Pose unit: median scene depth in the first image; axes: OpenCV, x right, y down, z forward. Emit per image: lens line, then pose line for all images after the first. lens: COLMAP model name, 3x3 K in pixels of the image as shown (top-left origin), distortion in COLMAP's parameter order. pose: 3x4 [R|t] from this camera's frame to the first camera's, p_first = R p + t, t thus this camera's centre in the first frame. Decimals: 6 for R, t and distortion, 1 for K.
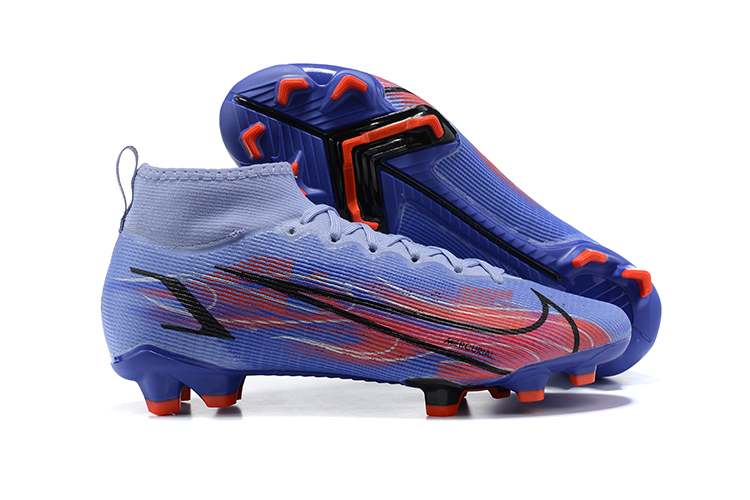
lens RADIAL K [[1925.0, 0, 375.0], [0, 1925.0, 250.0], [0, 0, 1]] dist [-0.039563, -0.151404]
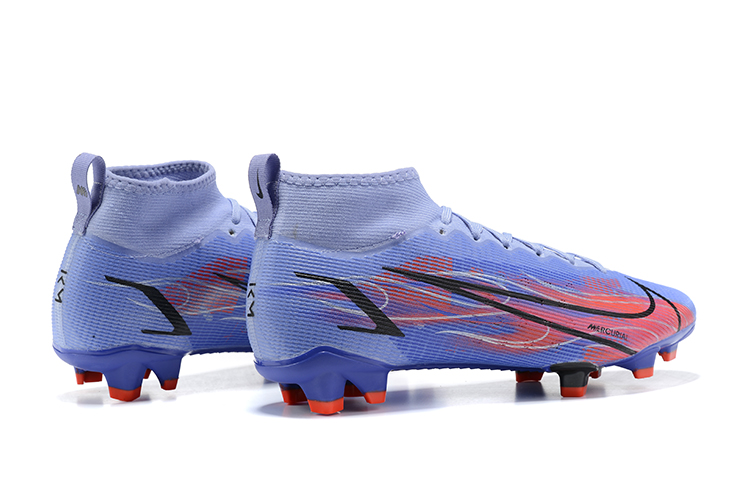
lens RADIAL K [[1925.0, 0, 375.0], [0, 1925.0, 250.0], [0, 0, 1]] dist [-0.039563, -0.151404]
pose [[0.916186, -0.036234, 0.399113, -0.504942], [0.035342, 0.999329, 0.009595, -0.011160], [-0.399193, 0.005315, 0.916852, 0.044306]]
